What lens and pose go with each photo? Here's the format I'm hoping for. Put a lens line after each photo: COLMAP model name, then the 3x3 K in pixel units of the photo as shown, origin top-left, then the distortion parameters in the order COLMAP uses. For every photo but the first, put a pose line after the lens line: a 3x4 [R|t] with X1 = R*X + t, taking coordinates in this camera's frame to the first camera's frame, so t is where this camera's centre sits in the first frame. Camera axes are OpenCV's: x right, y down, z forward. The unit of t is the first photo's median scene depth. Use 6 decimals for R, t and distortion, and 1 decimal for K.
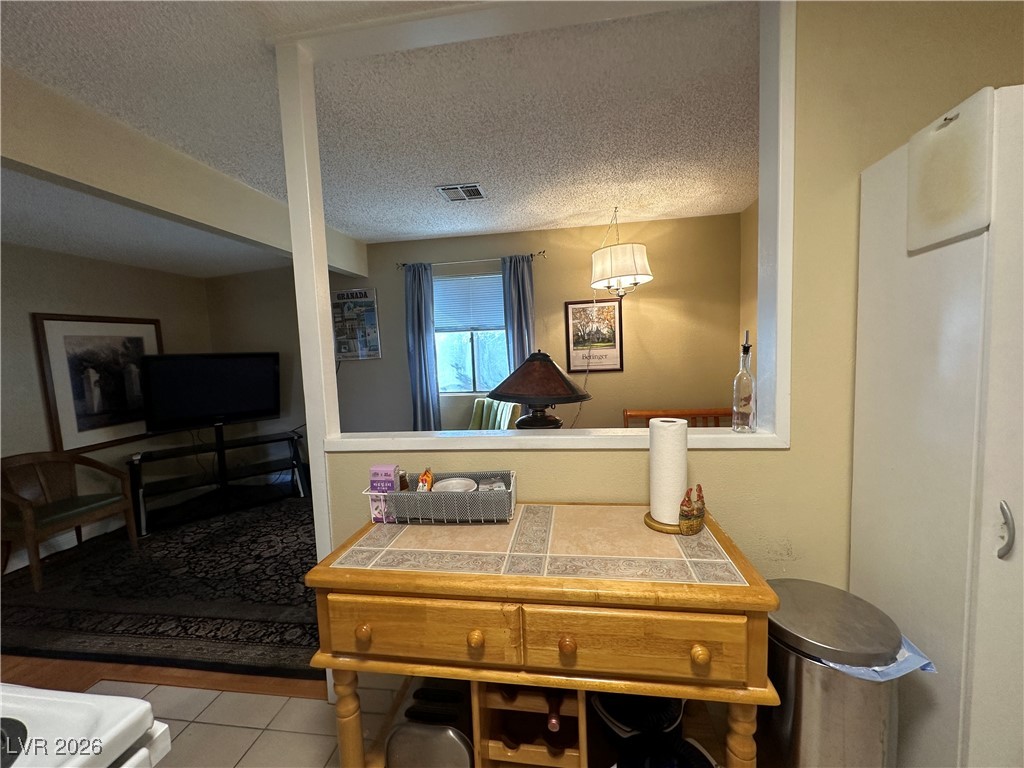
lens RADIAL K [[406.8, 0, 511.8], [0, 406.8, 382.6], [0, 0, 1]] dist [-0.001538, 0.000074]
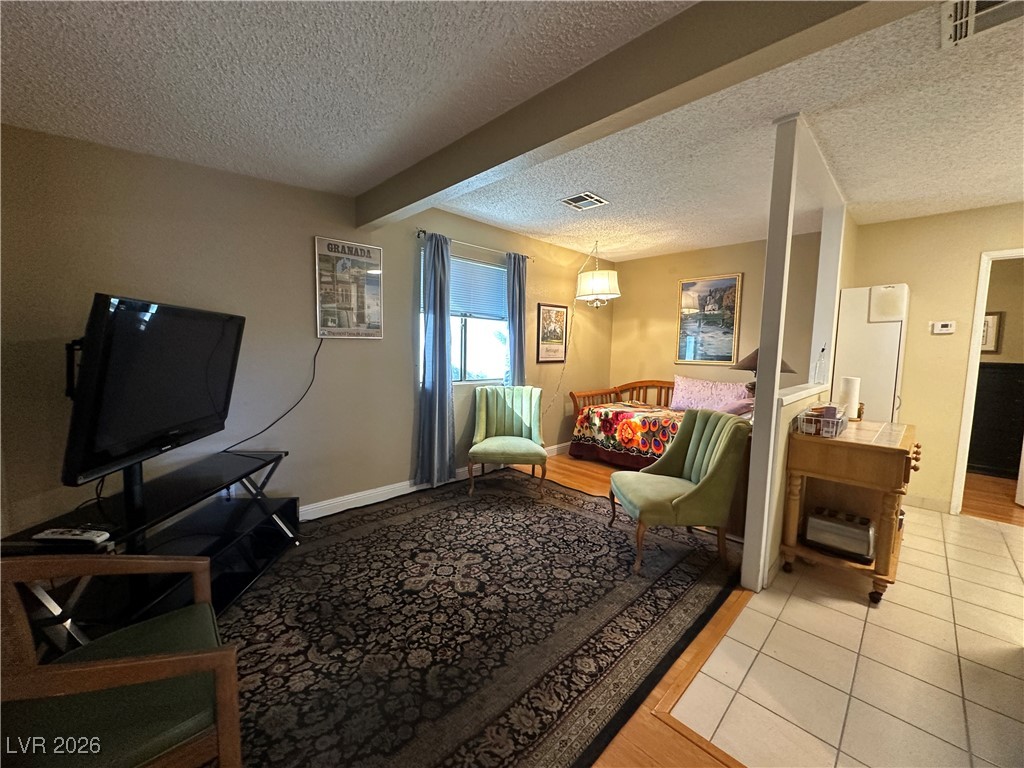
lens RADIAL K [[406.8, 0, 513.9], [0, 406.8, 383.0], [0, 0, 1]] dist [-0.001538, 0.000074]
pose [[0.601135, -0.014870, 0.799009, -1.064083], [0.013797, 0.999871, 0.008228, 0.029446], [-0.799029, 0.006078, 0.601262, 0.433676]]
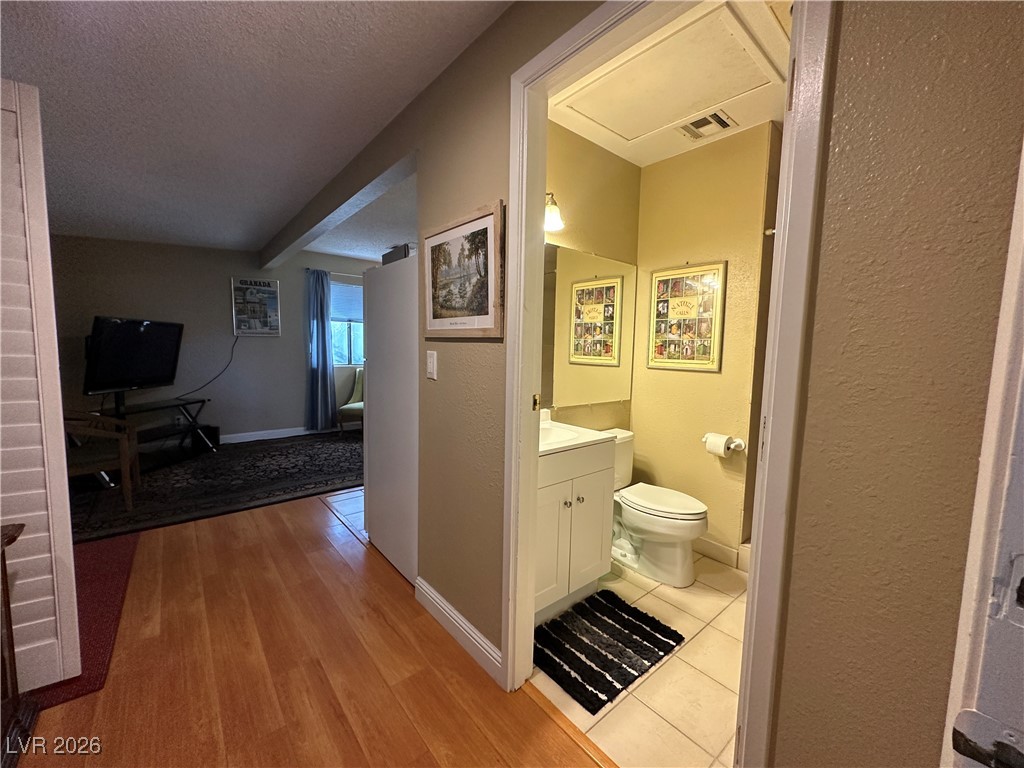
lens RADIAL K [[406.8, 0, 514.3], [0, 406.8, 383.4], [0, 0, 1]] dist [-0.001538, 0.000074]
pose [[0.660534, -0.010621, 0.750721, -1.059752], [0.010942, 0.999930, 0.004520, 0.119172], [-0.750717, 0.005229, 0.660604, -0.517600]]
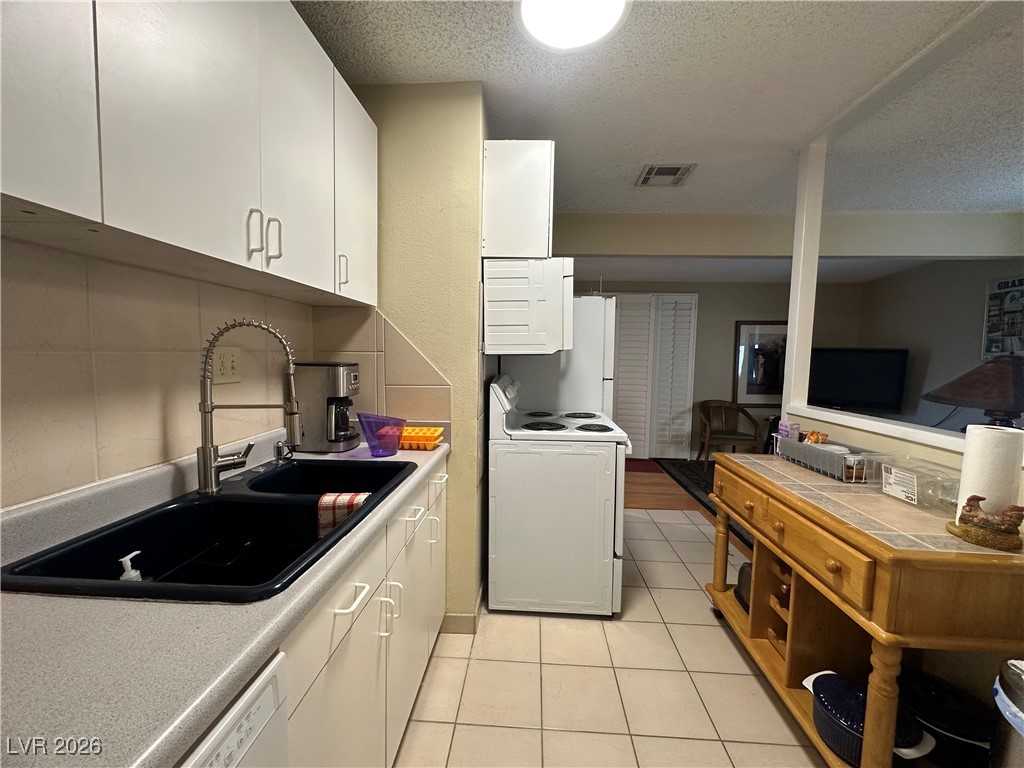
lens RADIAL K [[406.8, 0, 511.4], [0, 406.8, 383.0], [0, 0, 1]] dist [-0.001538, 0.000074]
pose [[0.080979, 0.115957, -0.989948, 0.460964], [-0.103242, 0.988843, 0.107382, 0.002340], [0.991354, 0.093509, 0.092047, -0.077977]]
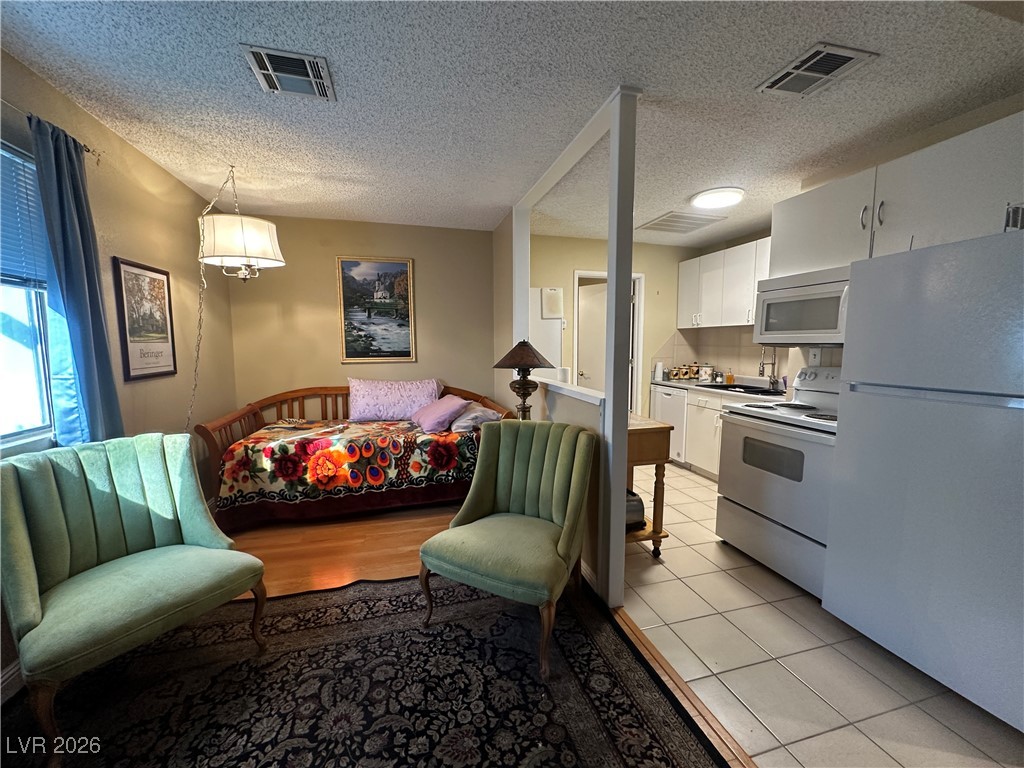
lens RADIAL K [[406.8, 0, 511.2], [0, 406.8, 381.8], [0, 0, 1]] dist [-0.001538, 0.000074]
pose [[-0.396765, -0.043847, 0.916872, -0.762997], [0.089339, 0.992272, 0.086113, -0.029971], [-0.913562, 0.116079, -0.389782, 0.912579]]
